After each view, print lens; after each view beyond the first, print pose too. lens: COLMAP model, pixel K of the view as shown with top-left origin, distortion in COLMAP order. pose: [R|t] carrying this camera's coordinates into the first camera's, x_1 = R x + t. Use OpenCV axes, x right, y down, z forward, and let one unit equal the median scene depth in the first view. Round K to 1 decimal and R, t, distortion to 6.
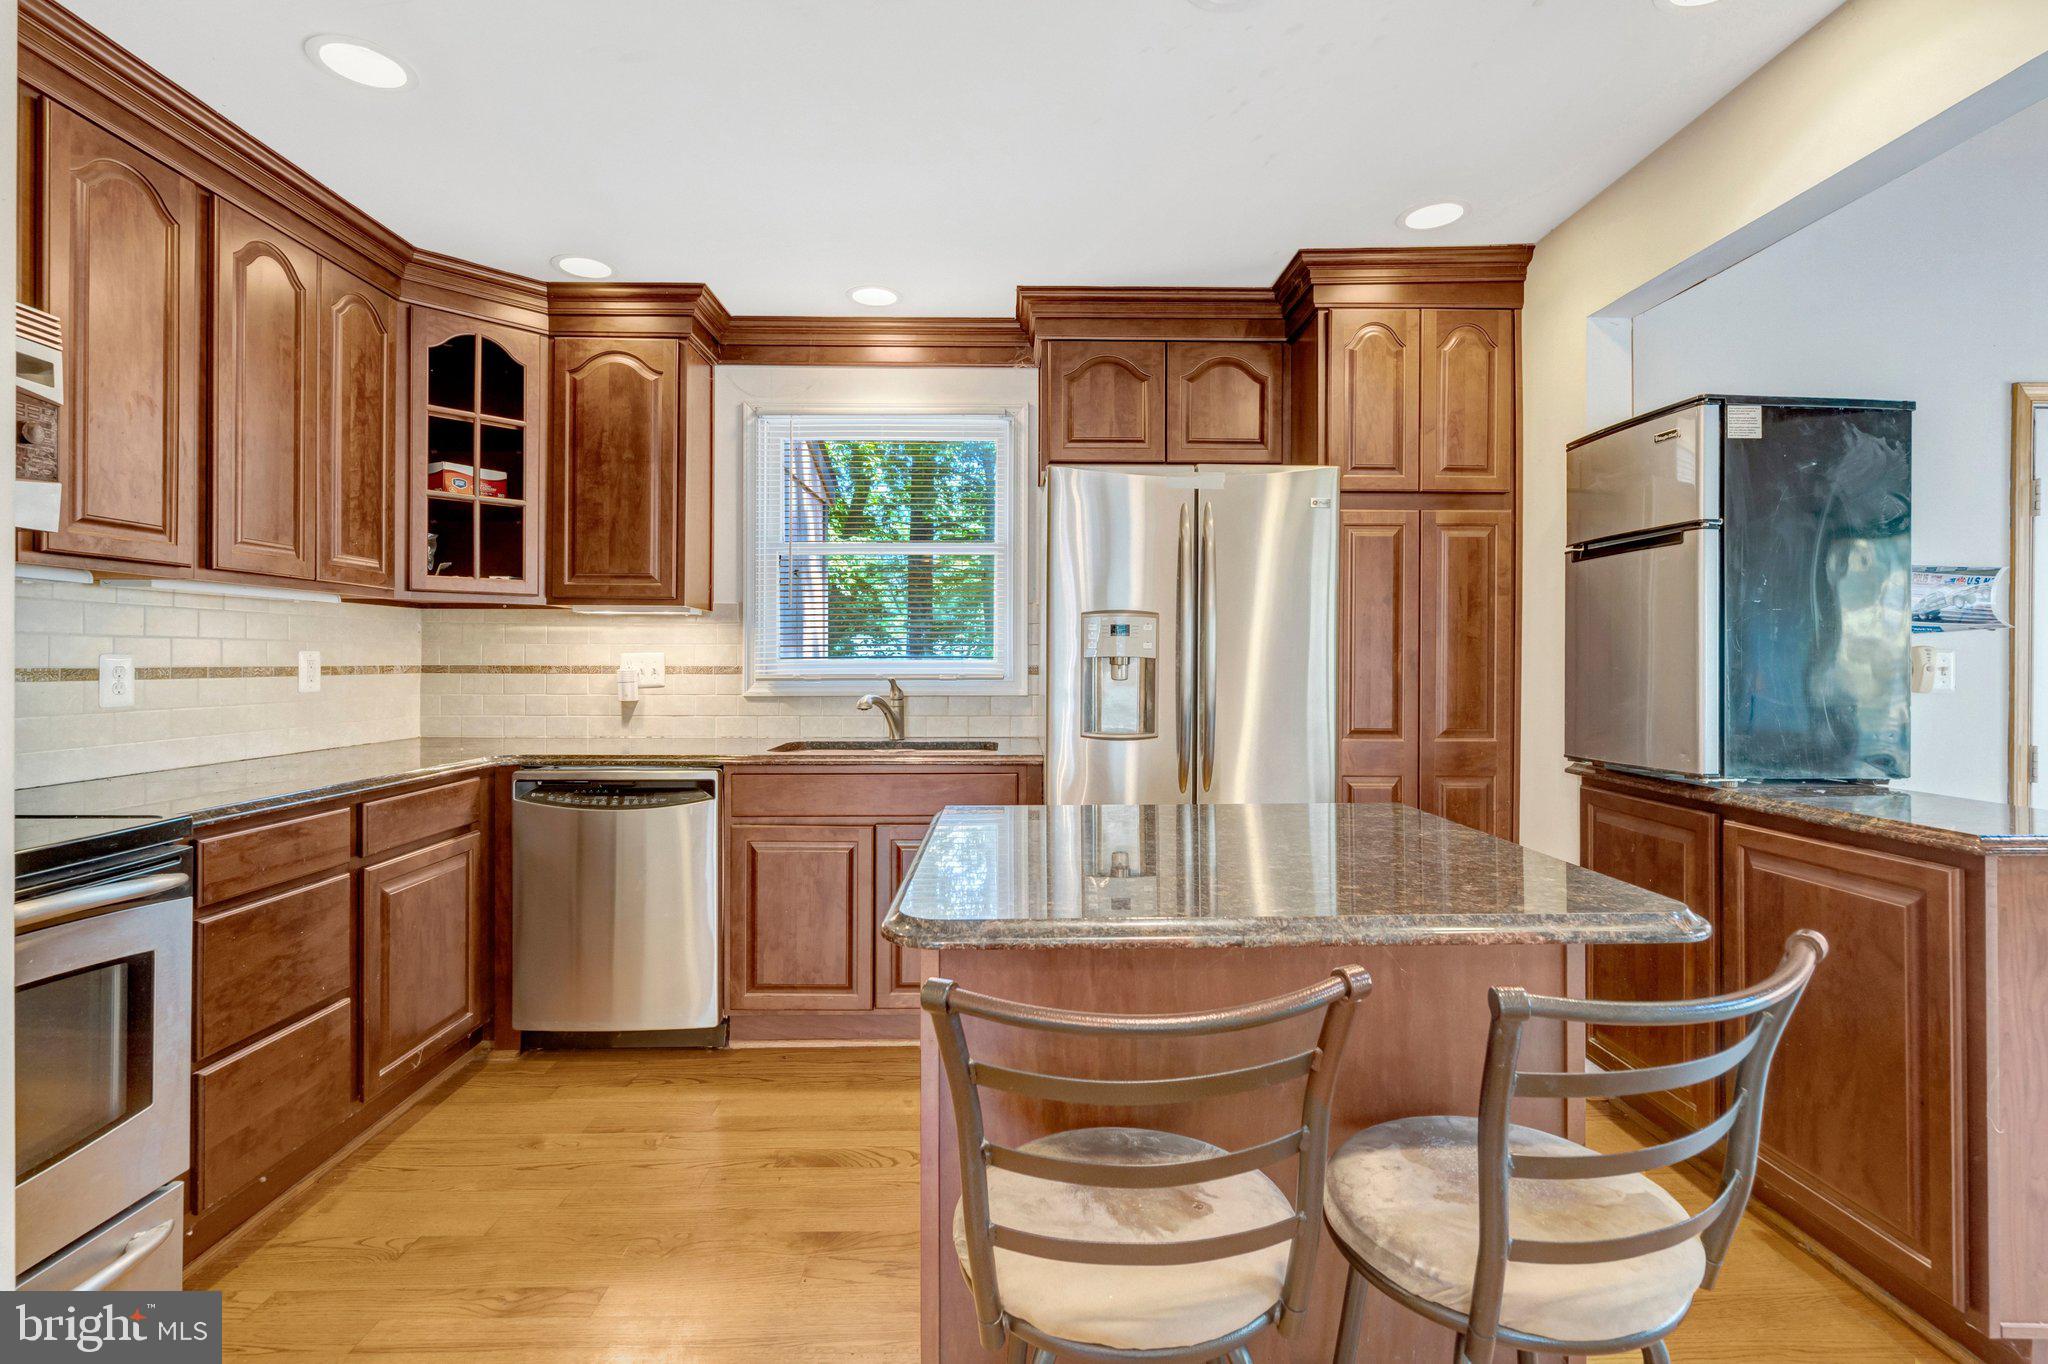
lens RADIAL K [[951.3, 0, 1025.1], [0, 951.3, 670.8], [0, 0, 1]] dist [-0.007231, 0.002165]
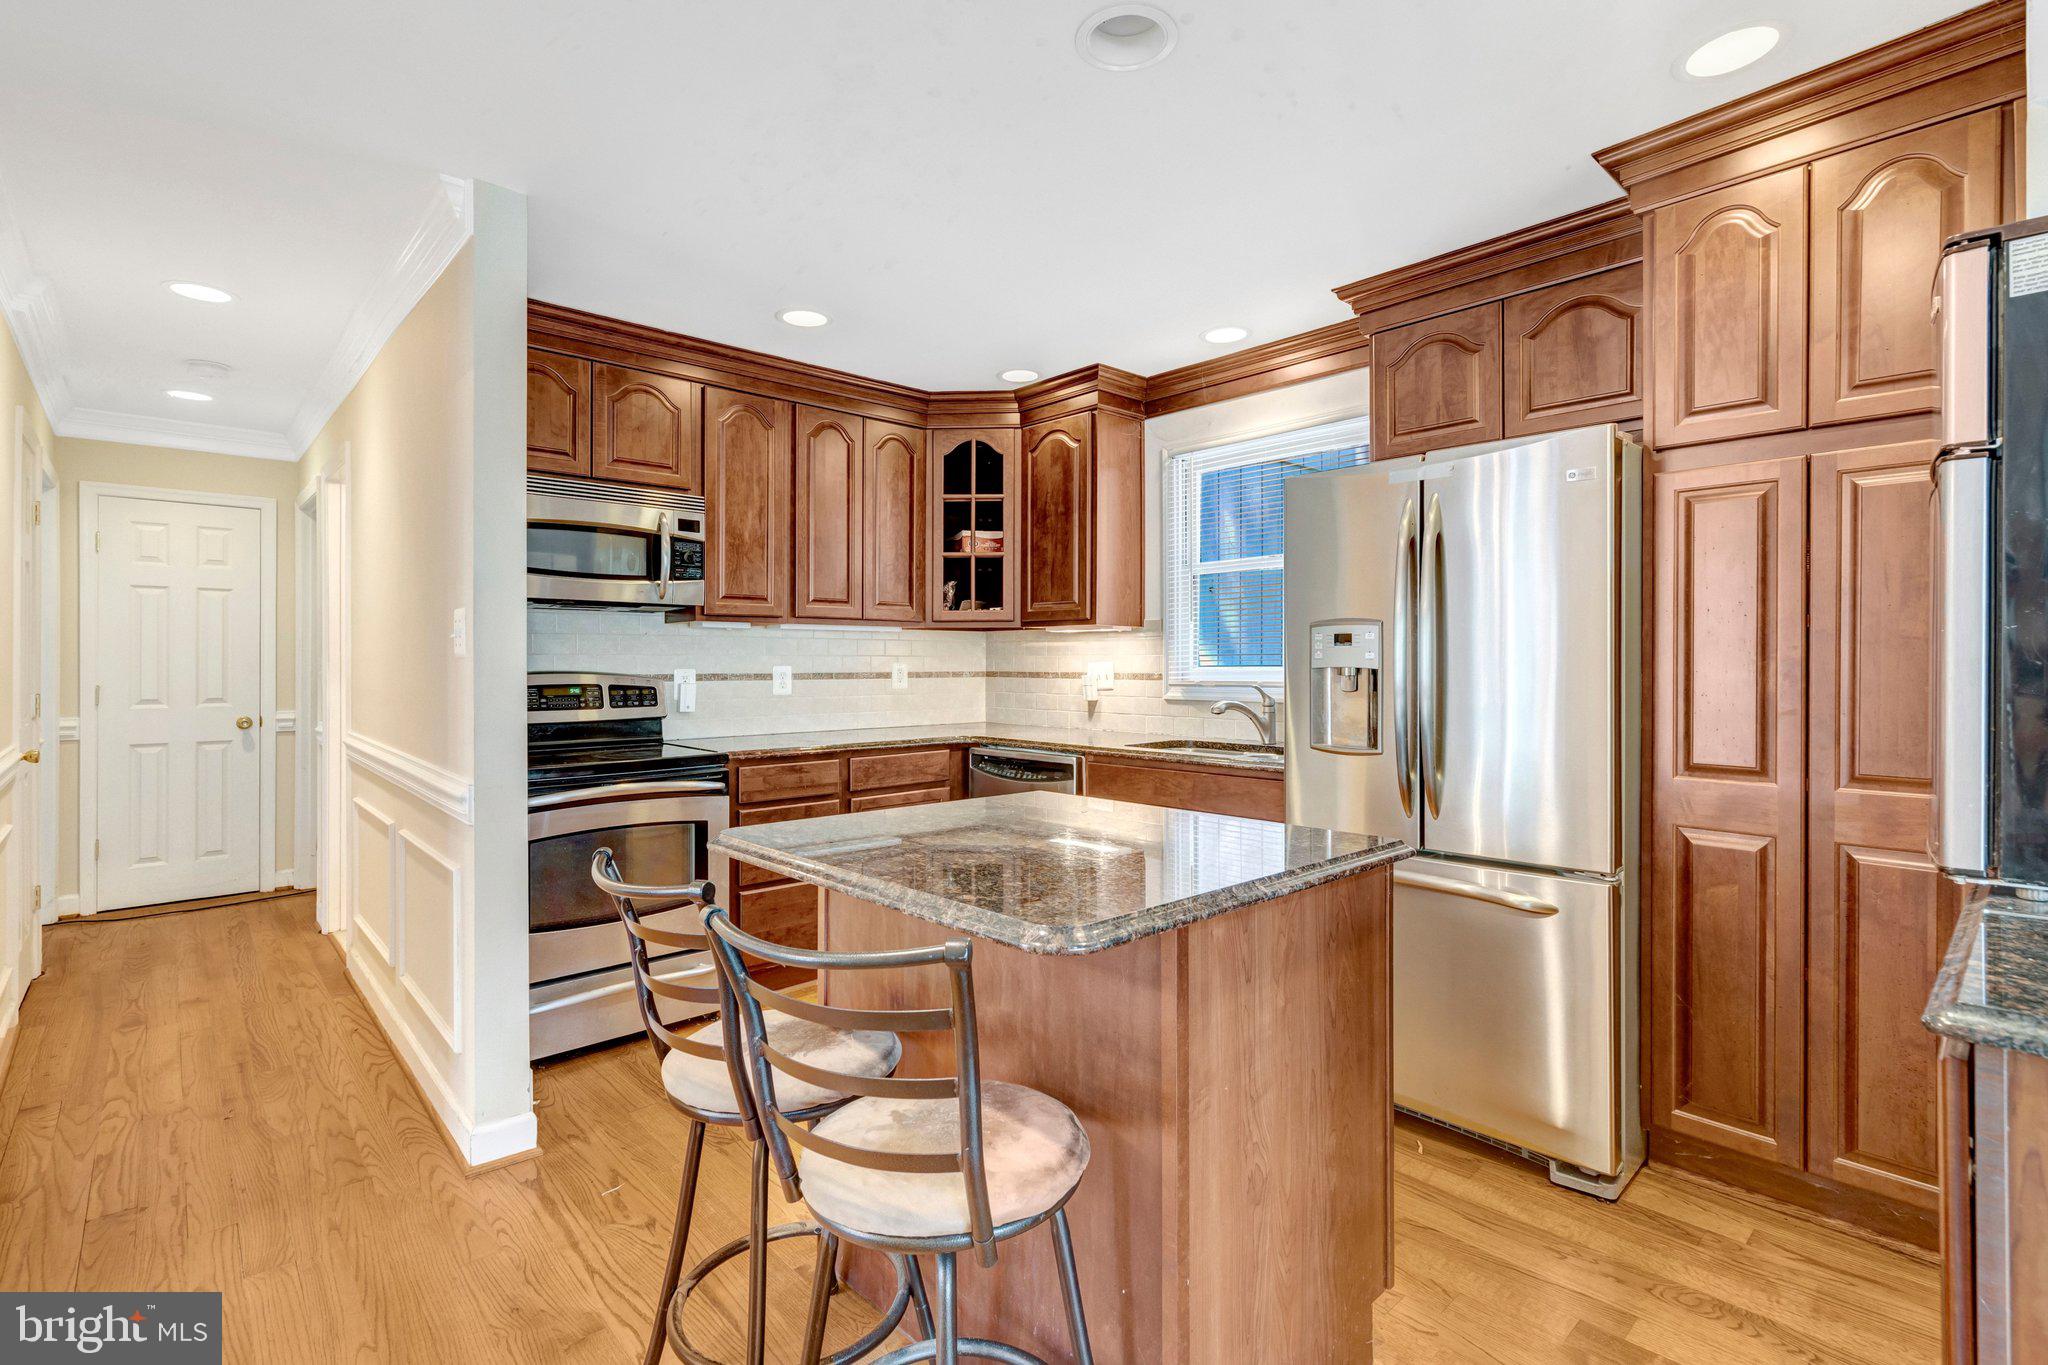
lens RADIAL K [[951.3, 0, 1011.4], [0, 951.3, 669.4], [0, 0, 1]] dist [-0.007231, 0.002165]
pose [[0.657829, 0.003214, -0.753160, 0.521032], [-0.006324, 0.999979, -0.001256, -0.007935], [0.753141, 0.005590, 0.657836, 0.104960]]
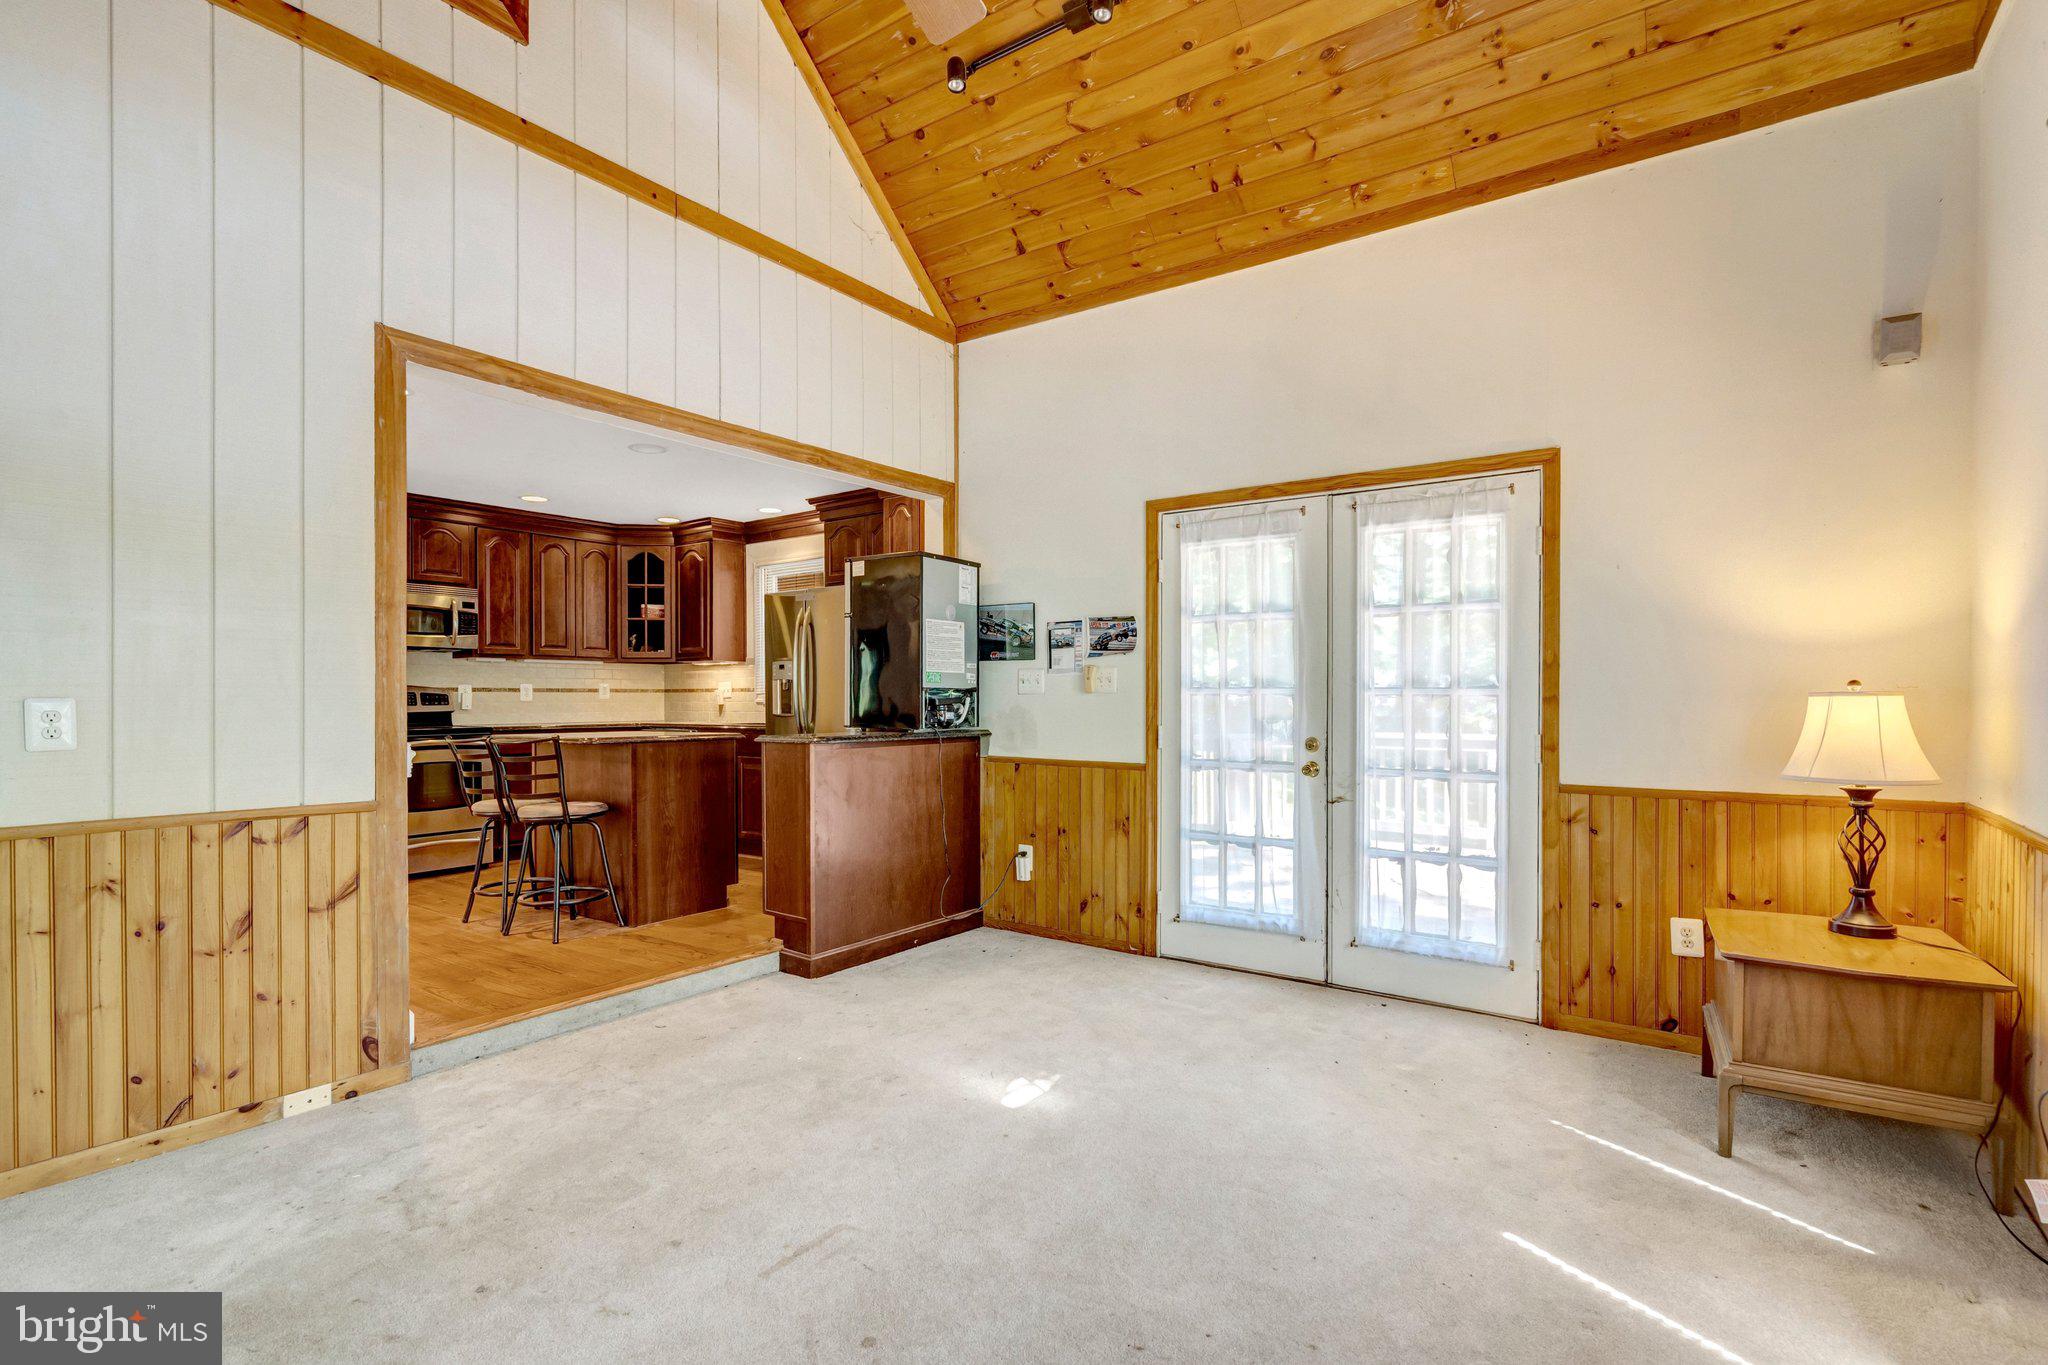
lens RADIAL K [[951.3, 0, 990.0], [0, 951.3, 705.5], [0, 0, 1]] dist [-0.007231, 0.002165]
pose [[0.793674, 0.000364, -0.608344, 1.565415], [-0.000865, 0.999999, -0.000530, 0.039639], [0.608343, 0.000946, 0.793674, -0.386603]]
